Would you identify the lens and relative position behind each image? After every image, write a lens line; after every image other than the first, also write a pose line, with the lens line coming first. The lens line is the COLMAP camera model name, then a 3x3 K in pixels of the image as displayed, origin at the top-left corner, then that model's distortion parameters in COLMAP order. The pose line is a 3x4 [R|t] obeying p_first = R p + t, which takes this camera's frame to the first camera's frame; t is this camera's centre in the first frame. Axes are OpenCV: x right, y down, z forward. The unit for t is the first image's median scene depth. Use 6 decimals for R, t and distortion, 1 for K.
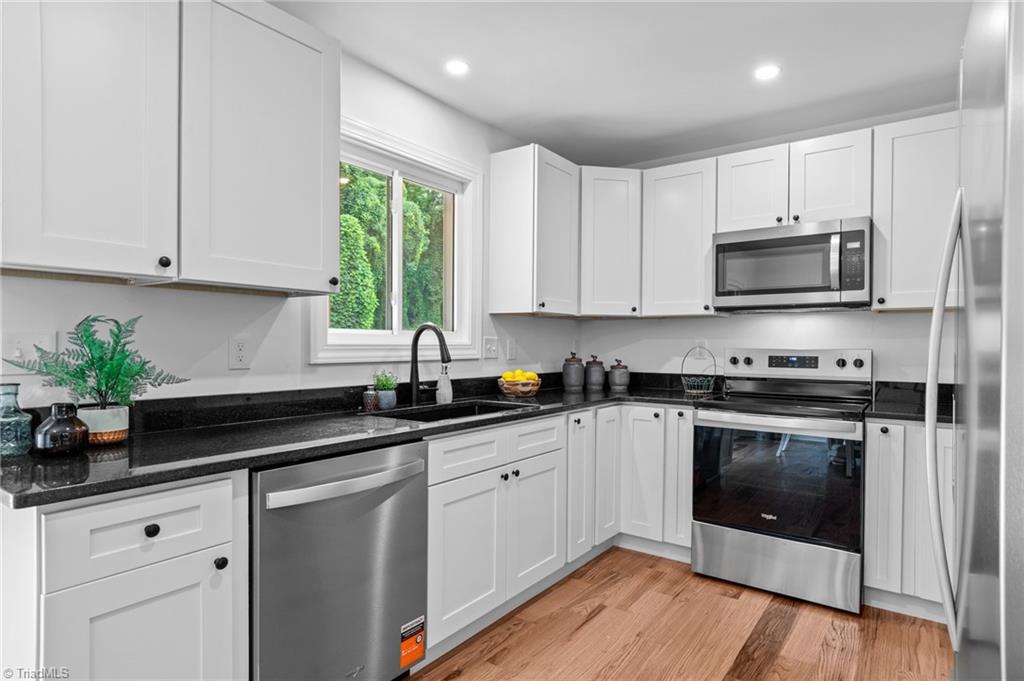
lens RADIAL K [[553.3, 0, 530.8], [0, 553.3, 349.1], [0, 0, 1]] dist [-0.003481, -0.001491]
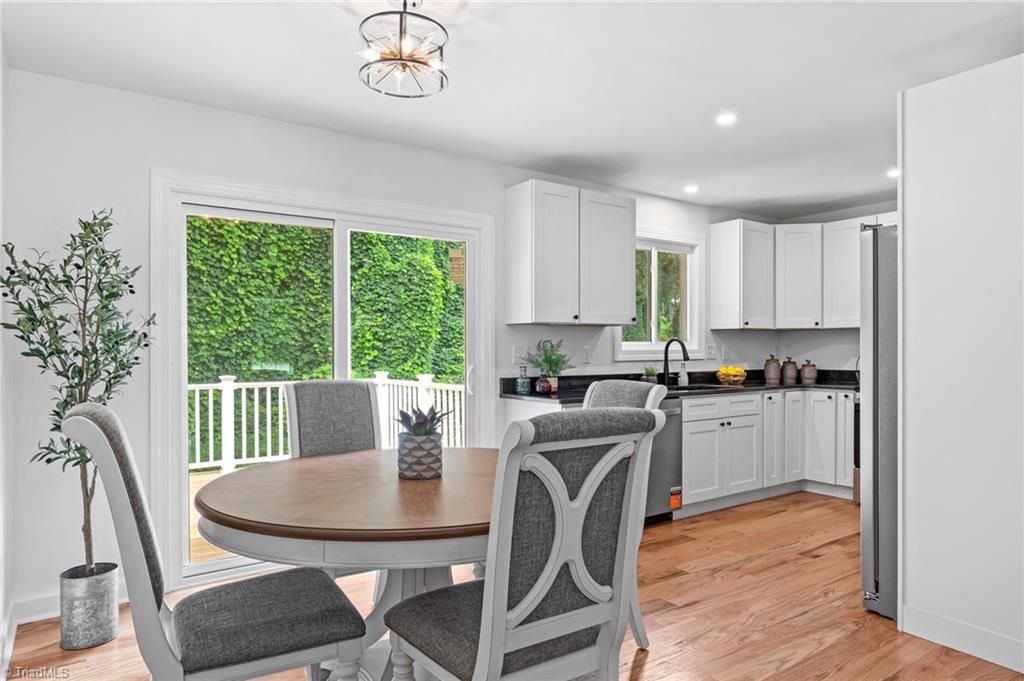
lens RADIAL K [[637.9, 0, 532.8], [0, 637.9, 353.6], [0, 0, 1]] dist [-0.003001, 0.000523]
pose [[0.946814, -0.006907, -0.321708, 0.032194], [0.006009, 0.999975, -0.003784, 0.006859], [0.321726, 0.001649, 0.946831, -0.986043]]
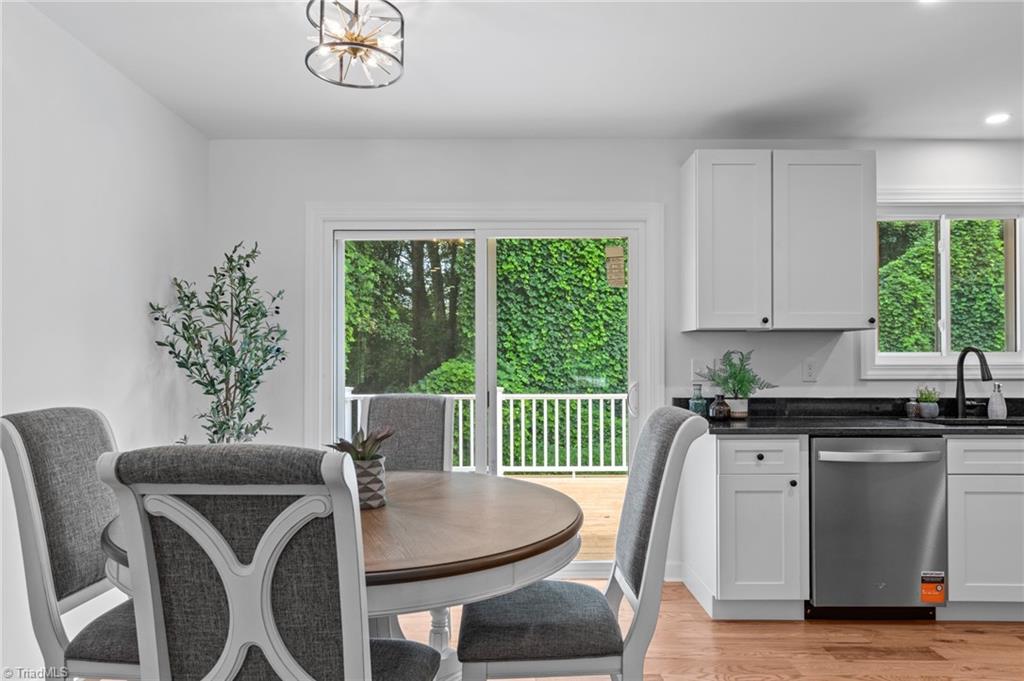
lens RADIAL K [[650.6, 0, 512.6], [0, 650.6, 358.5], [0, 0, 1]] dist [-0.000270, 0.002083]
pose [[0.581288, -0.012686, -0.813599, 0.347092], [-0.003154, 0.999836, -0.017843, 0.005450], [0.813692, 0.012938, 0.581152, -0.537126]]
